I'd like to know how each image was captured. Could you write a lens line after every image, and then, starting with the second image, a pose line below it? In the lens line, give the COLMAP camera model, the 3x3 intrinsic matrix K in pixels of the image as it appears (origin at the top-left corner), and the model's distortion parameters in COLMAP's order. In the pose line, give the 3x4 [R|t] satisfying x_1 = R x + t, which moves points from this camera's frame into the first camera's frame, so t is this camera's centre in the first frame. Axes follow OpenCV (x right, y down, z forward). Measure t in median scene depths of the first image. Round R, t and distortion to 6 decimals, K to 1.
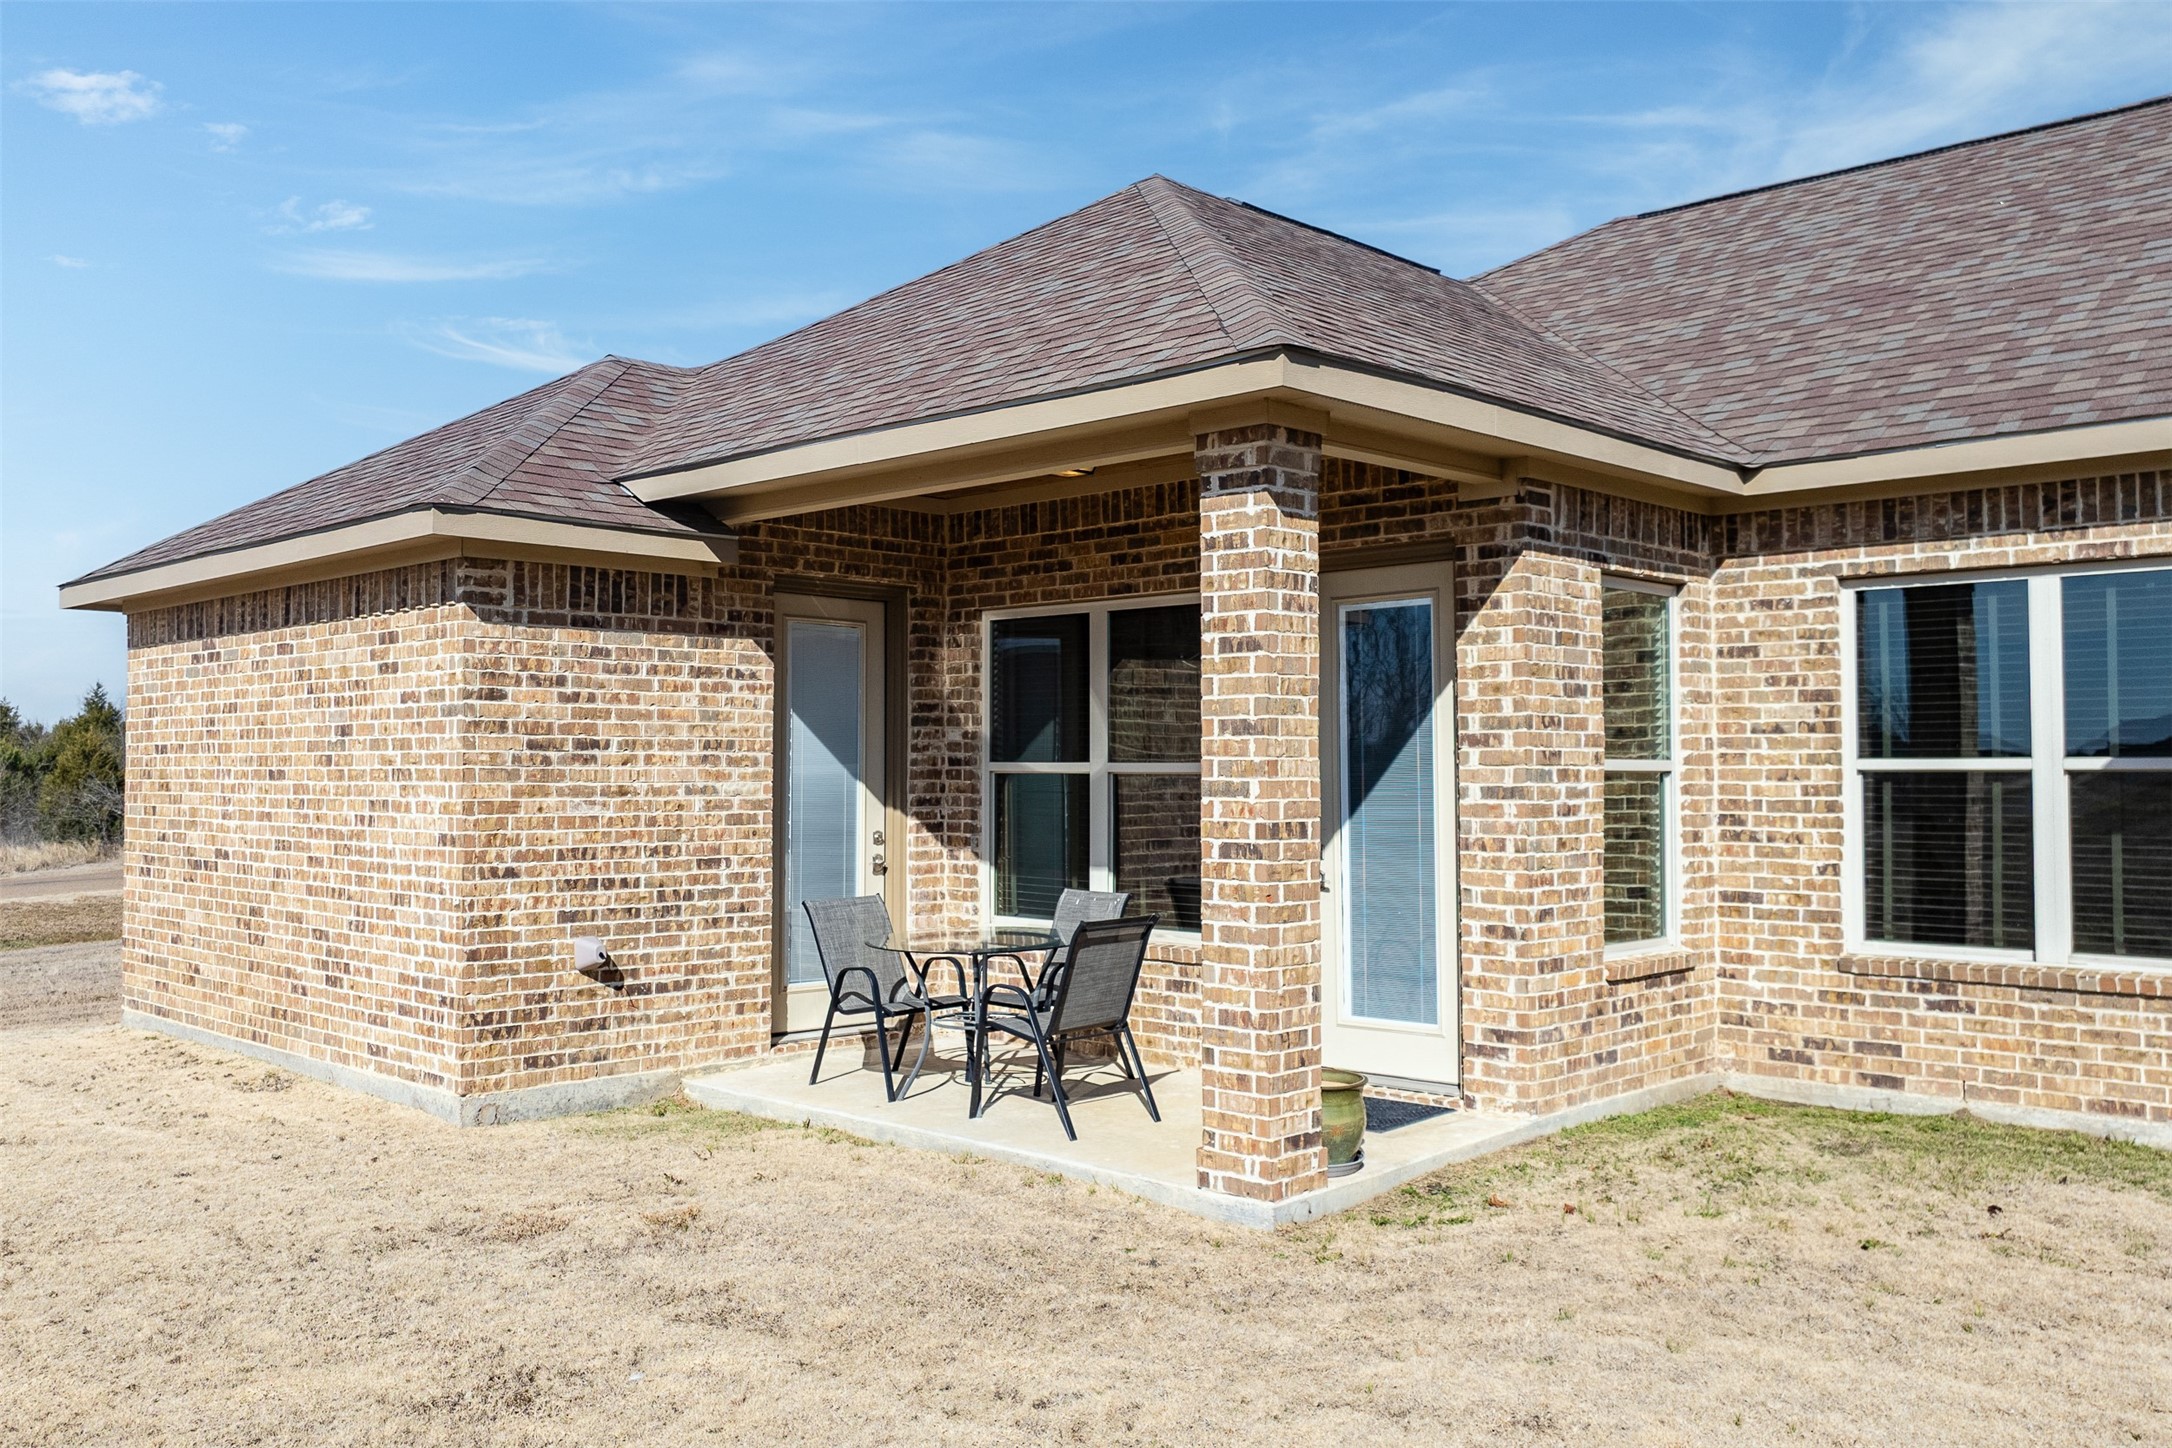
lens RADIAL K [[1624.4, 0, 1004.6], [0, 1624.4, 722.0], [0, 0, 1]] dist [-0.014860, -0.008673]
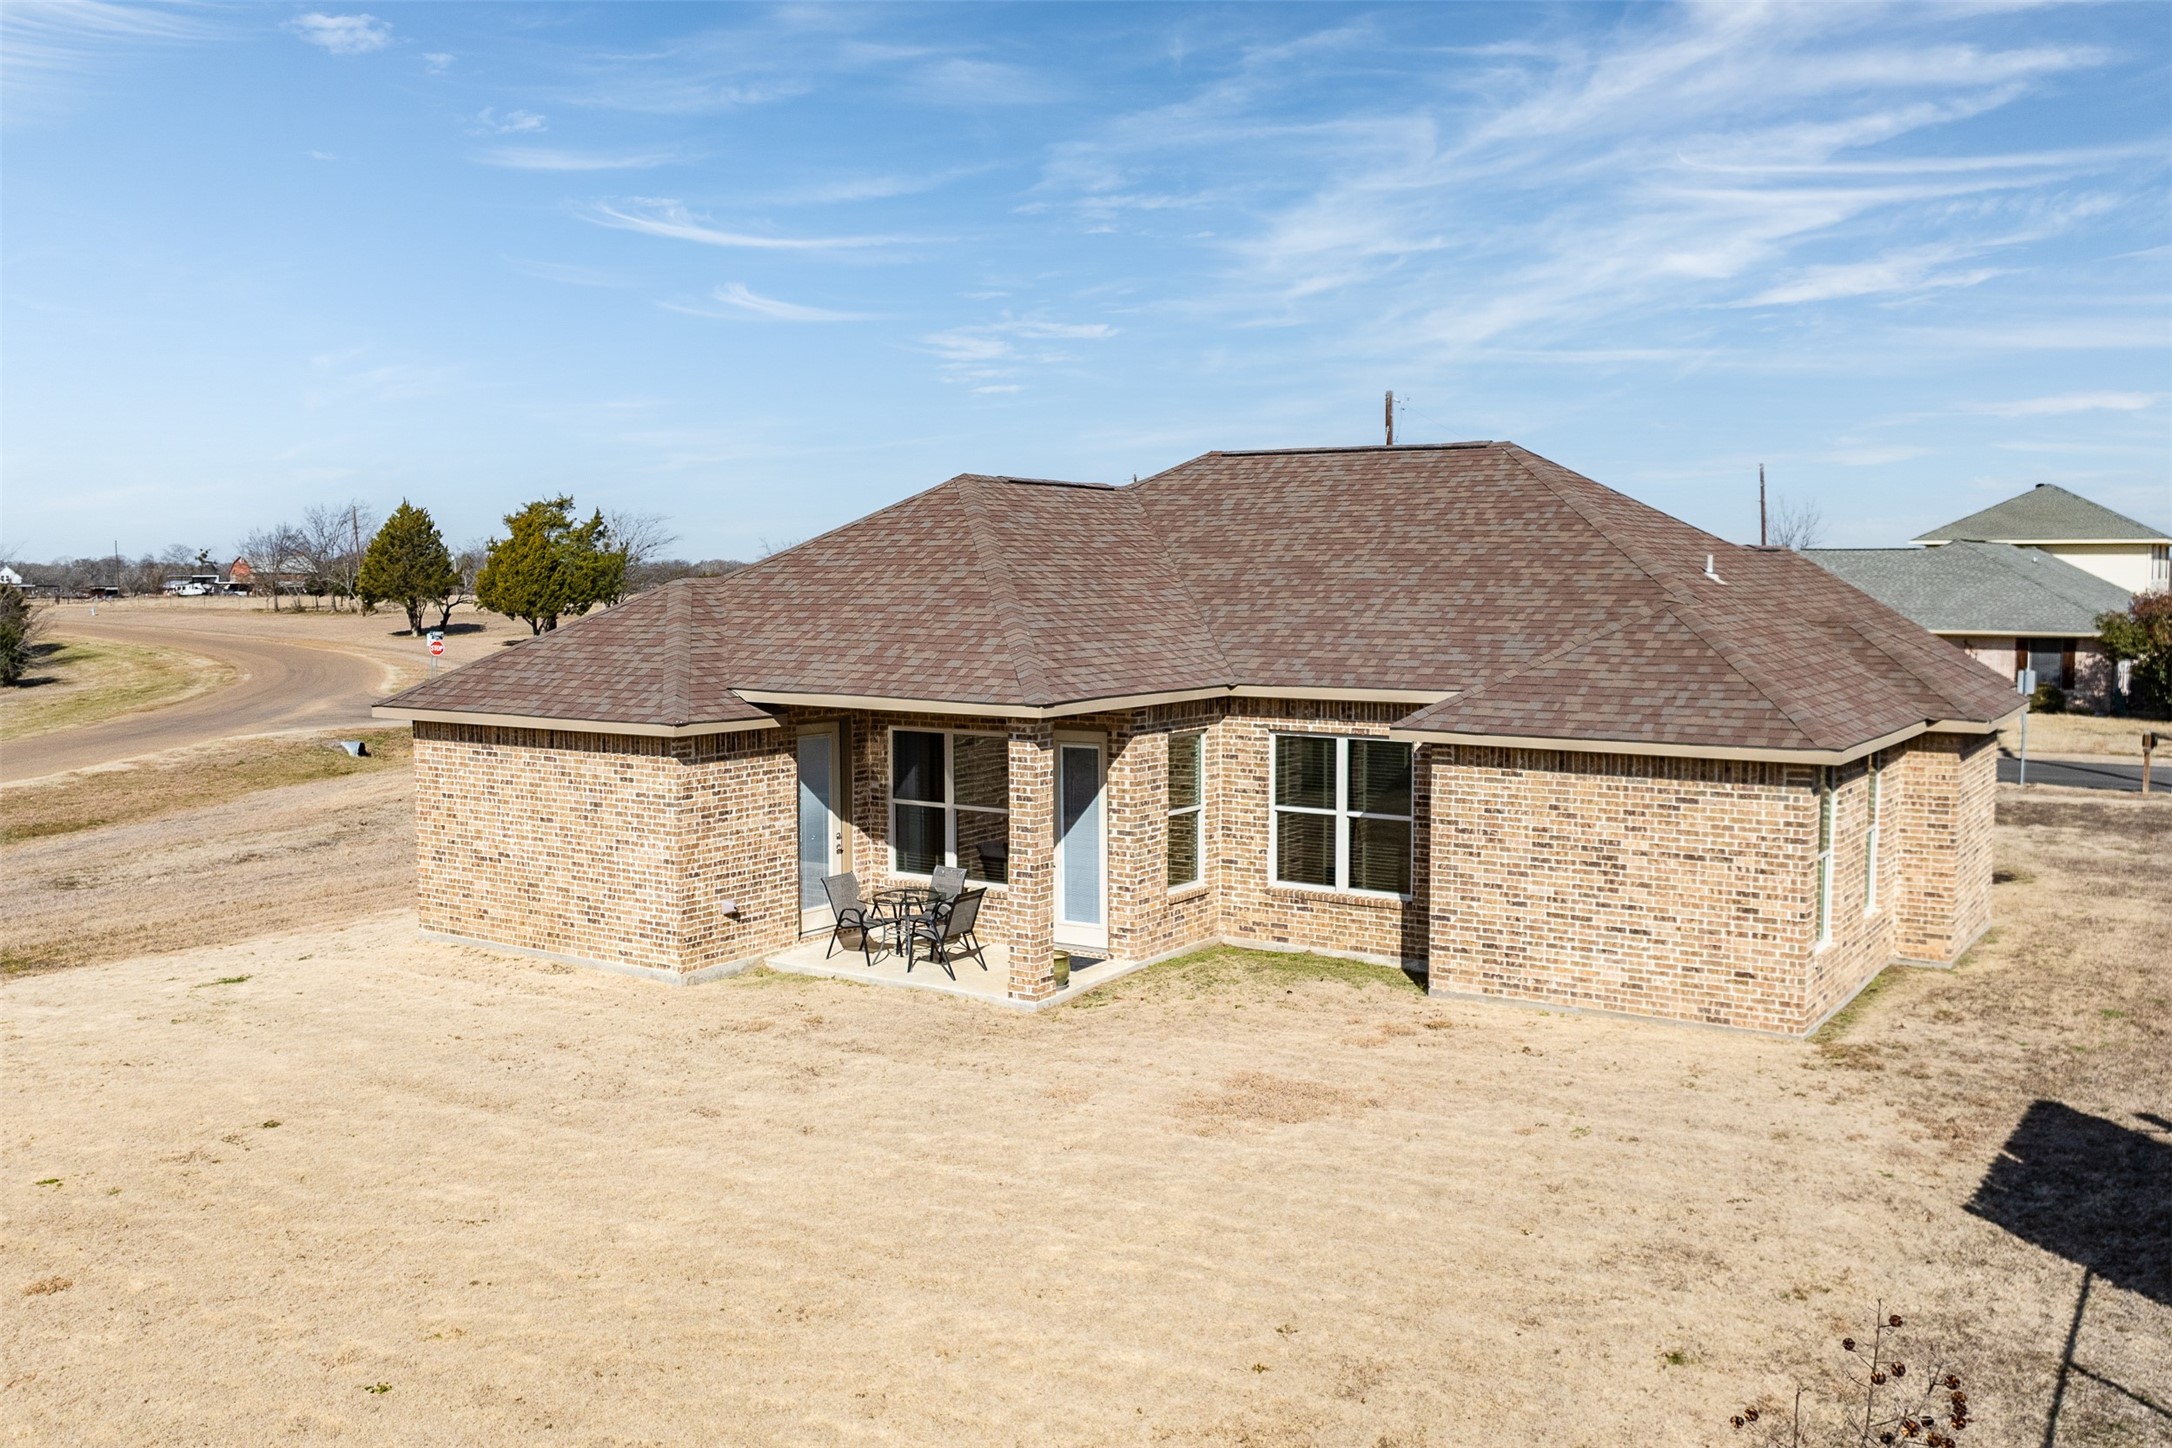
lens RADIAL K [[1624.4, 0, 1004.6], [0, 1624.4, 722.0], [0, 0, 1]] dist [-0.014860, -0.008673]
pose [[0.984709, -0.022285, 0.172776, -0.276809], [0.000944, 0.992452, 0.122630, -0.401538], [-0.174205, -0.120592, 0.977297, -1.272953]]
